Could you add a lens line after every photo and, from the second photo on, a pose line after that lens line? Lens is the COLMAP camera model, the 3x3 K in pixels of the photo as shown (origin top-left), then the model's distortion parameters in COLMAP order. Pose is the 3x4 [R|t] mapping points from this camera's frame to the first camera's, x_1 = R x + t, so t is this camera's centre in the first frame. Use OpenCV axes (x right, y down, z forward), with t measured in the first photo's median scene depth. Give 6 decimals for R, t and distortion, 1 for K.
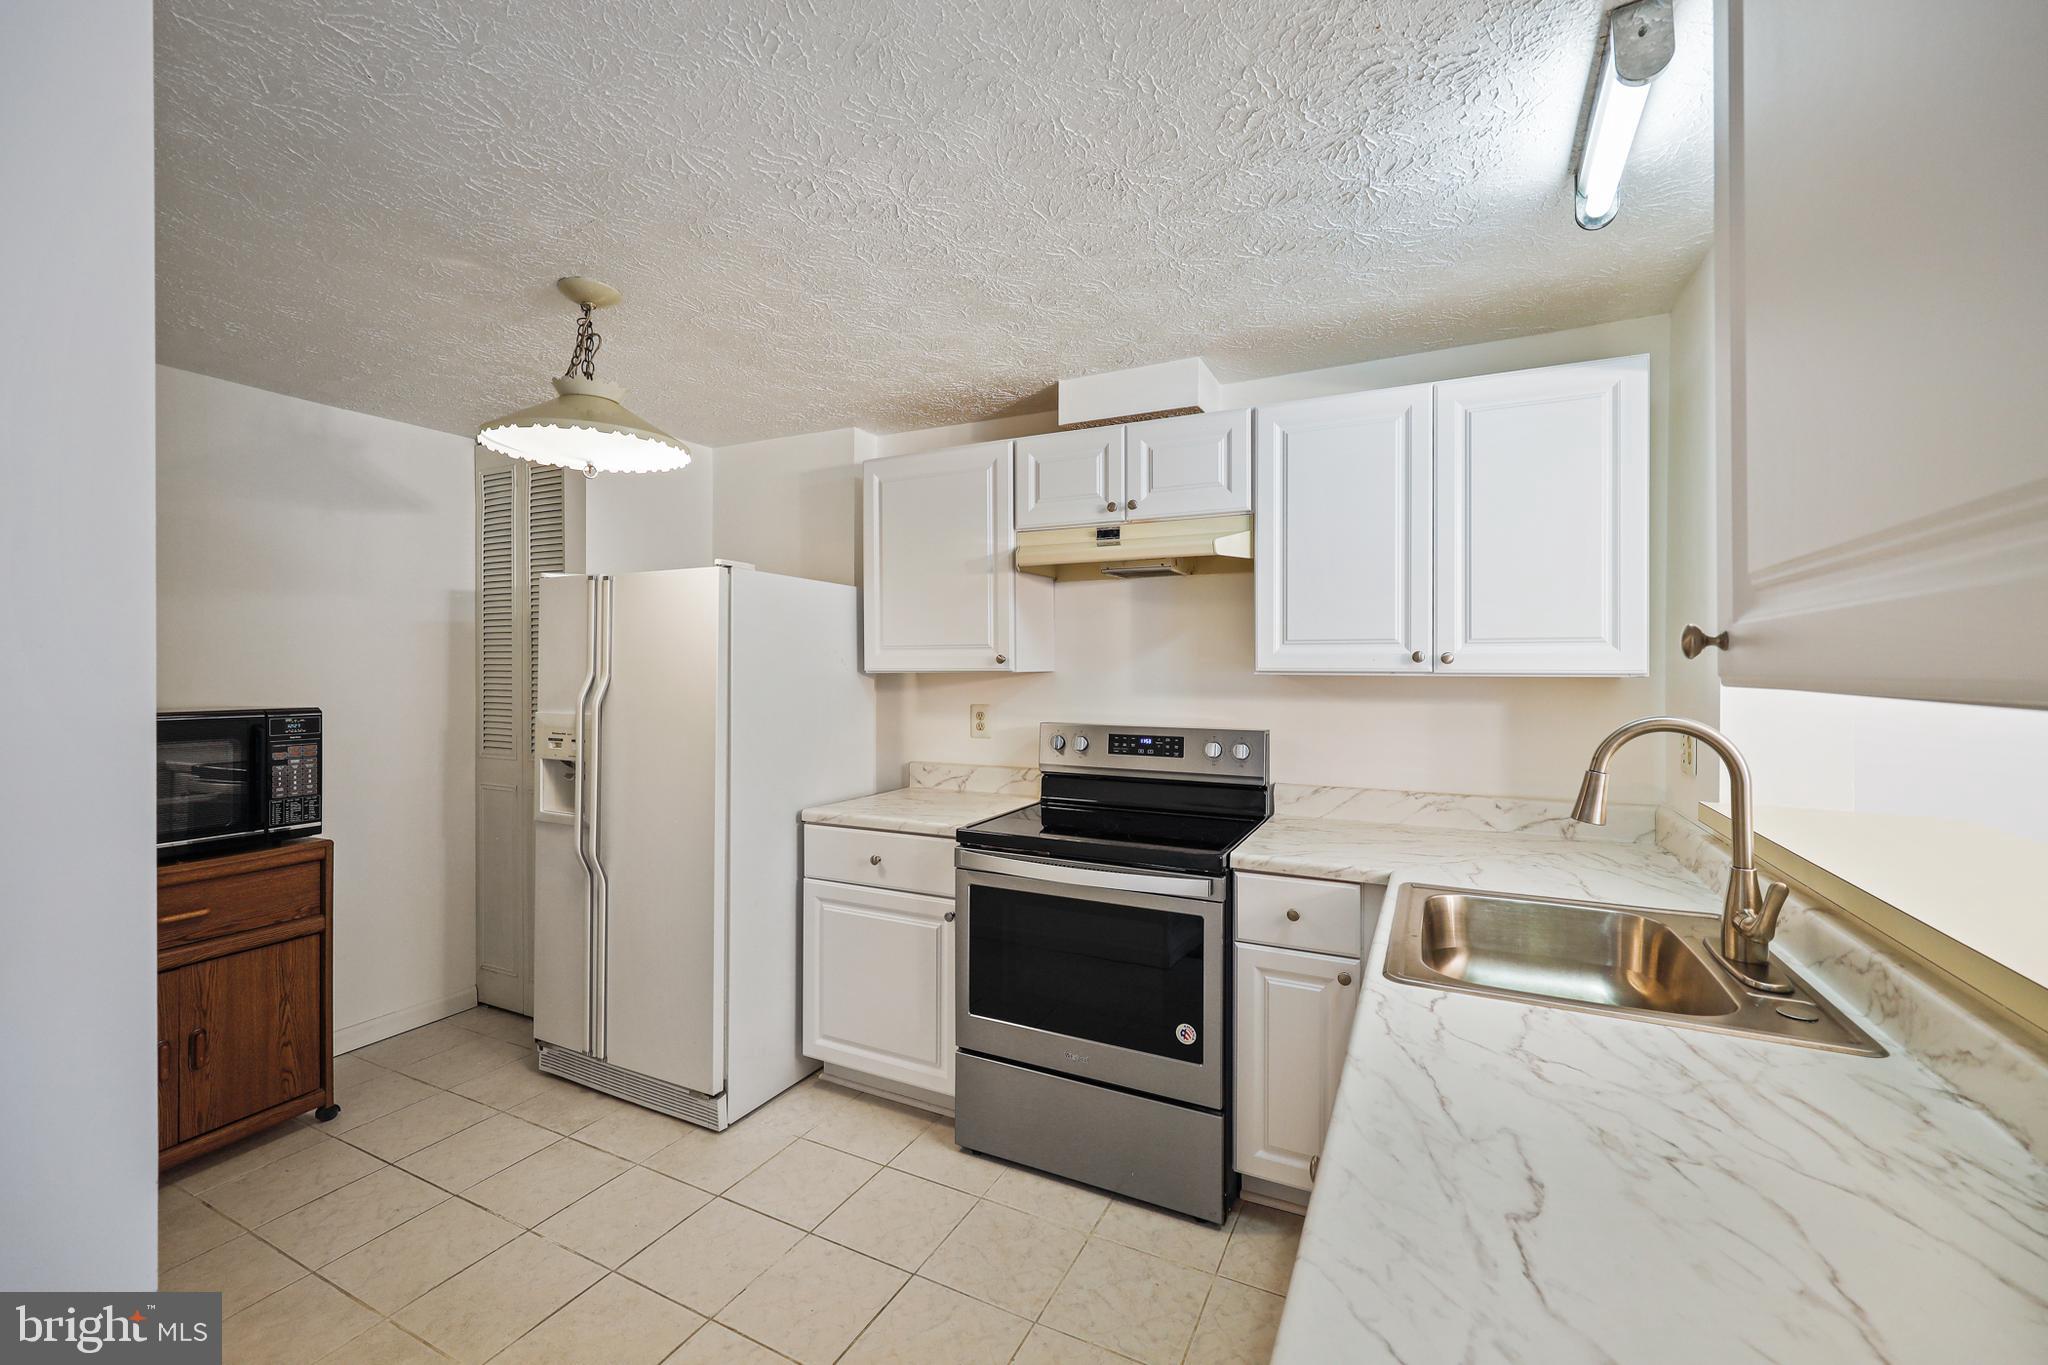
lens RADIAL K [[829.3, 0, 1026.5], [0, 829.3, 669.3], [0, 0, 1]] dist [-0.000832, 0.000239]
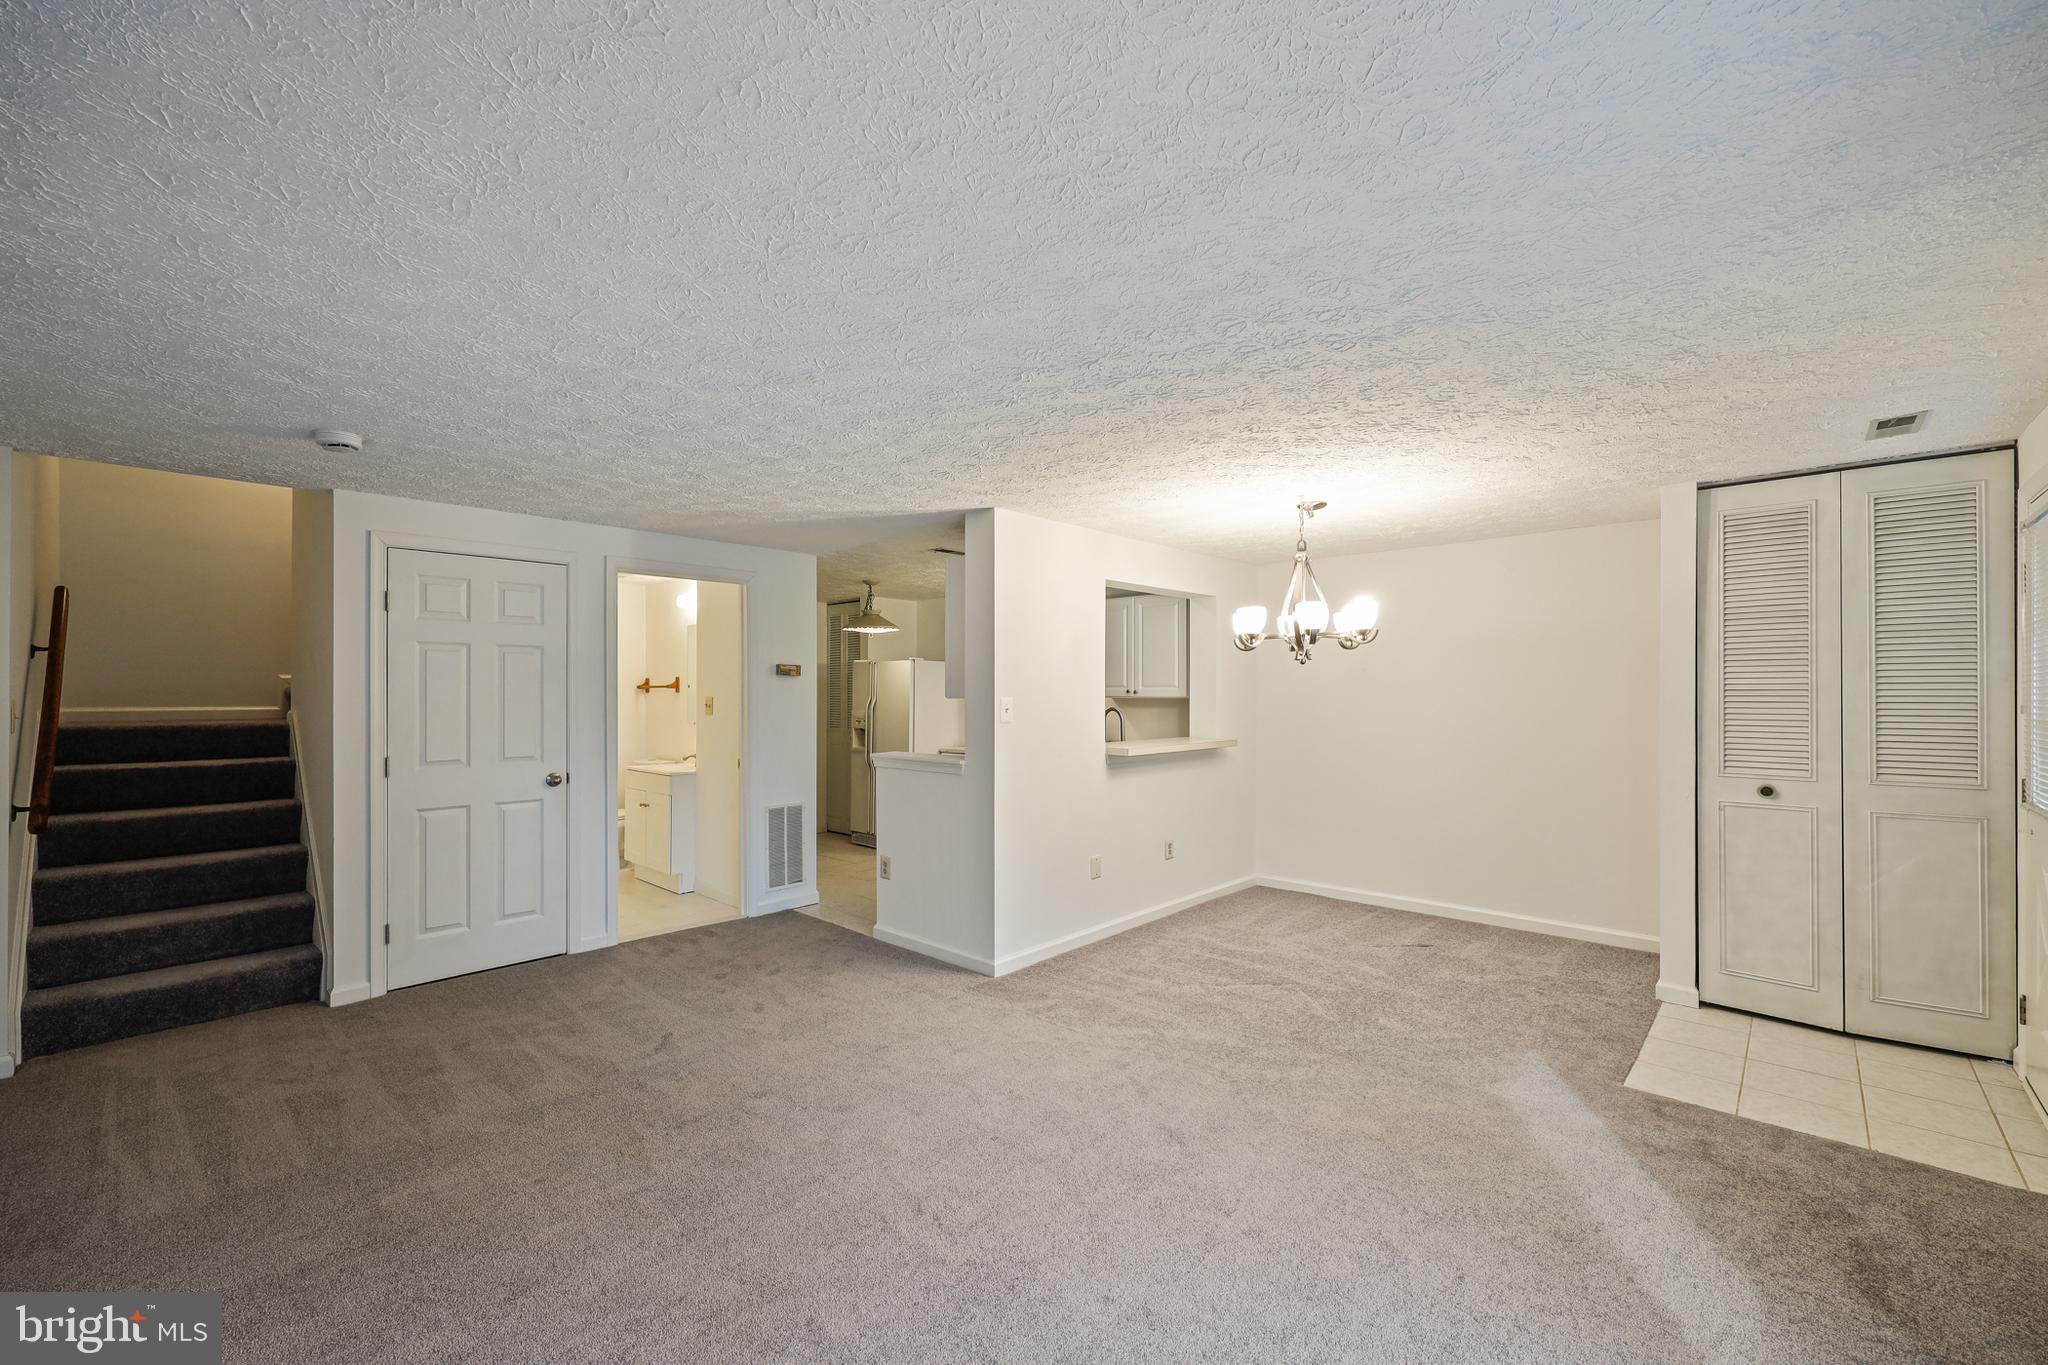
lens RADIAL K [[829.3, 0, 1005.6], [0, 829.3, 681.6], [0, 0, 1]] dist [-0.000832, 0.000239]
pose [[0.952288, -0.004581, -0.305166, 0.814152], [-0.001120, 0.999828, -0.018506, 0.004050], [0.305199, 0.017965, 0.952119, -1.625405]]
